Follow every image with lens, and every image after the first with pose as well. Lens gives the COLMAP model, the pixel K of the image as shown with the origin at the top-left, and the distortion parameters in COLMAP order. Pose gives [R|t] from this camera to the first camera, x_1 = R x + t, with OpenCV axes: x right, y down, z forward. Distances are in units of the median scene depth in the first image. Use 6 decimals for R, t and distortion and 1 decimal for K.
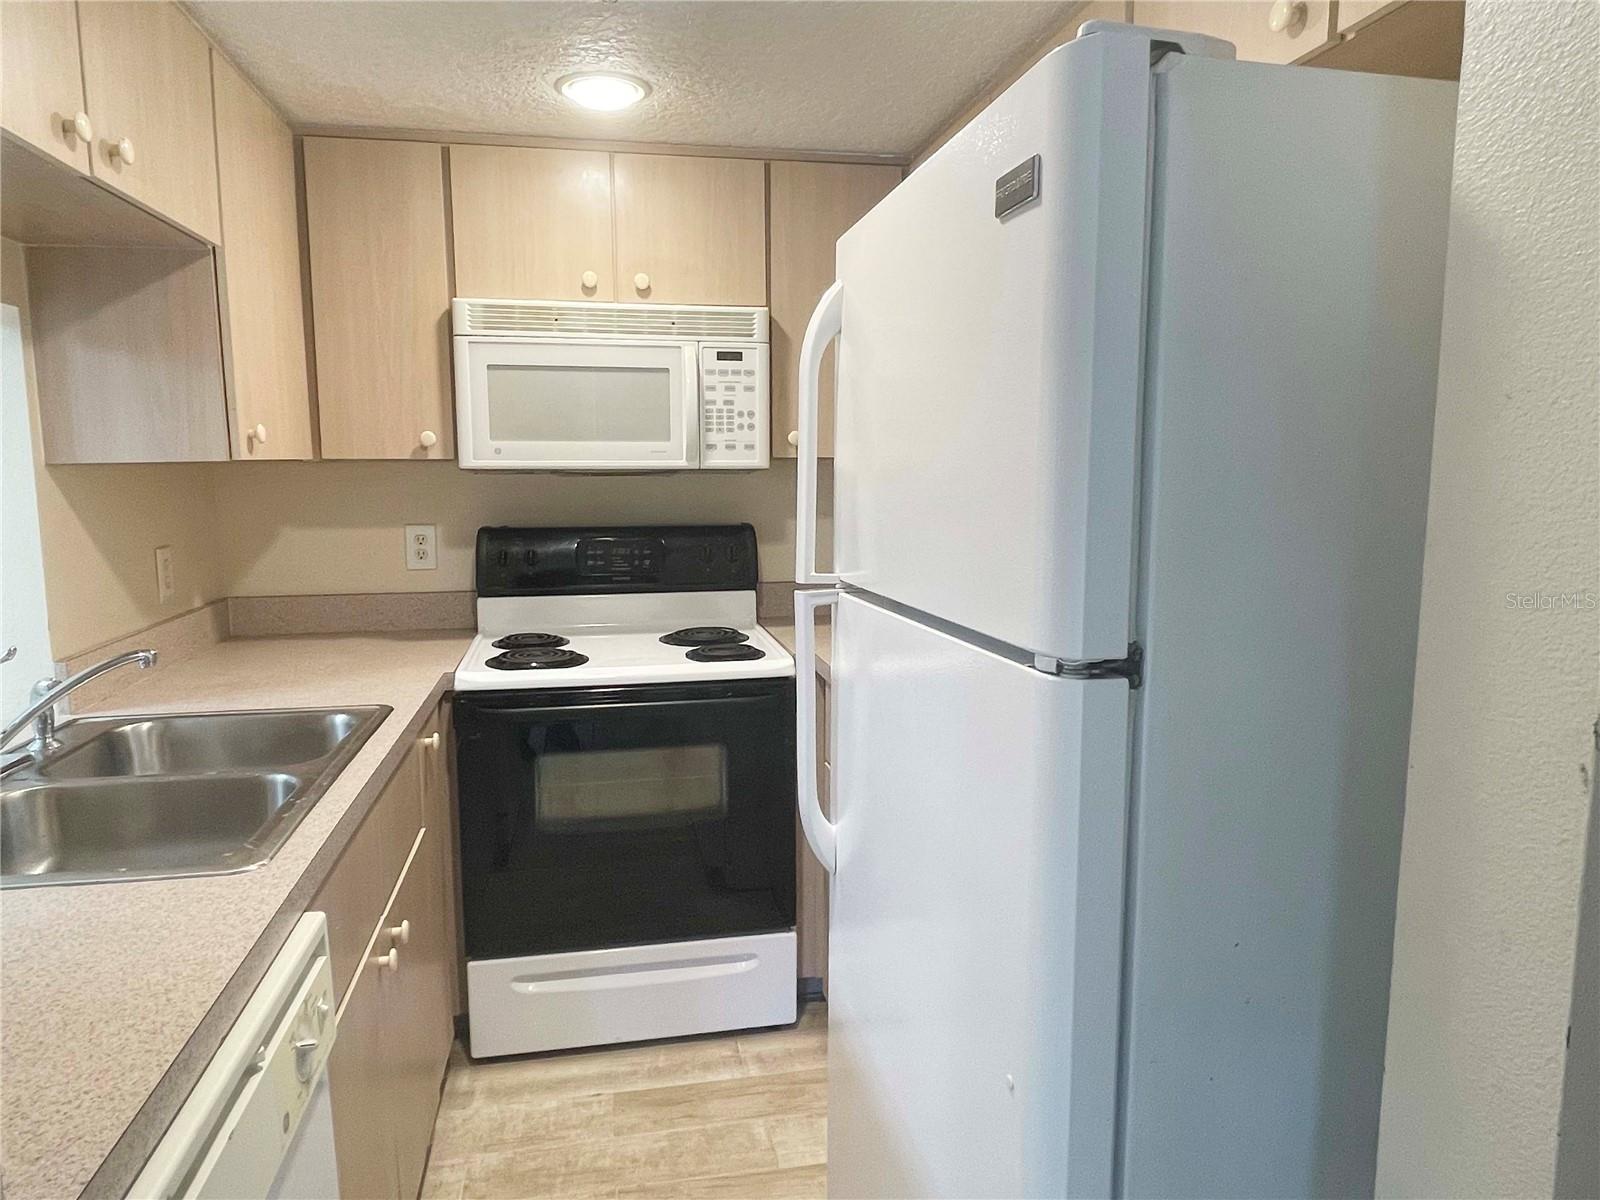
lens RADIAL K [[1025.7, 0, 800.0], [0, 1025.7, 600.0], [0, 0, 1]] dist [0.000933, 0.000775]
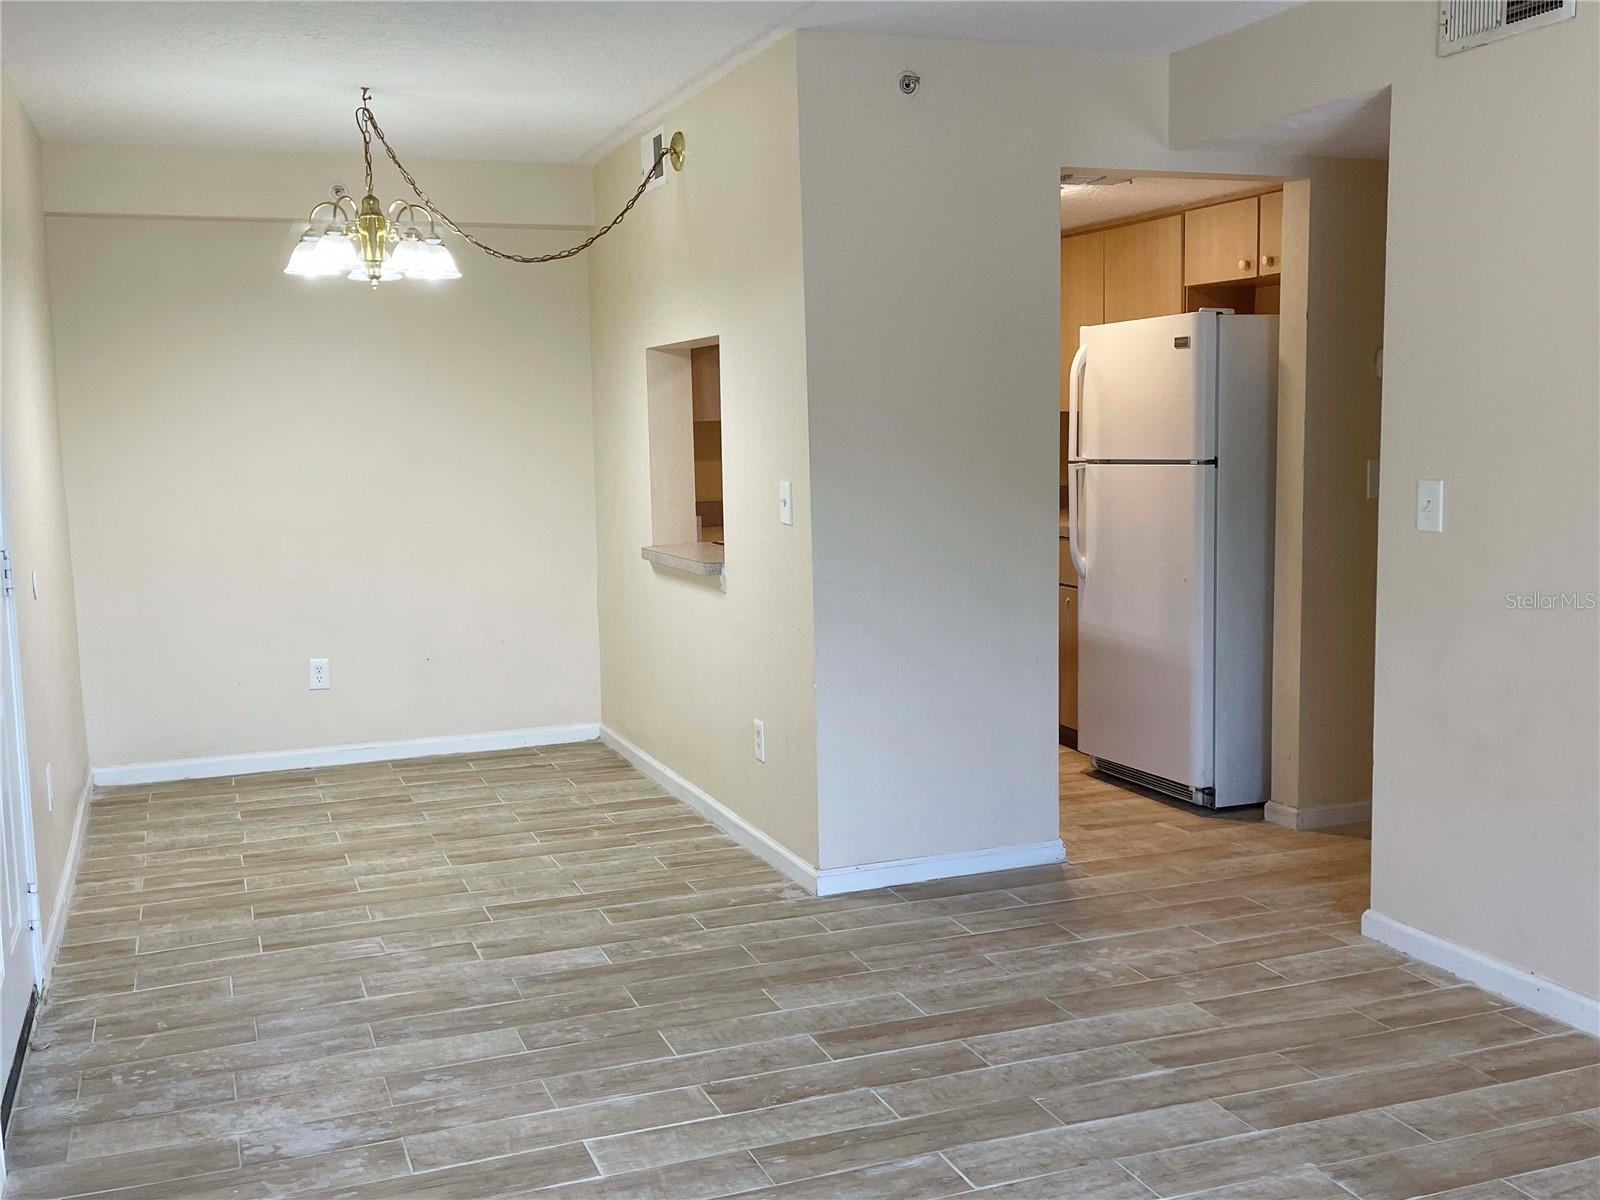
lens RADIAL K [[1592.3, 0, 800.0], [0, 1592.3, 600.0], [0, 0, 1]] dist [0.063031, -0.175563]
pose [[0.986100, -0.032612, 0.162921, -2.346256], [0.035103, 0.999306, -0.012434, 0.631651], [-0.162402, 0.017980, 0.986561, -4.964487]]
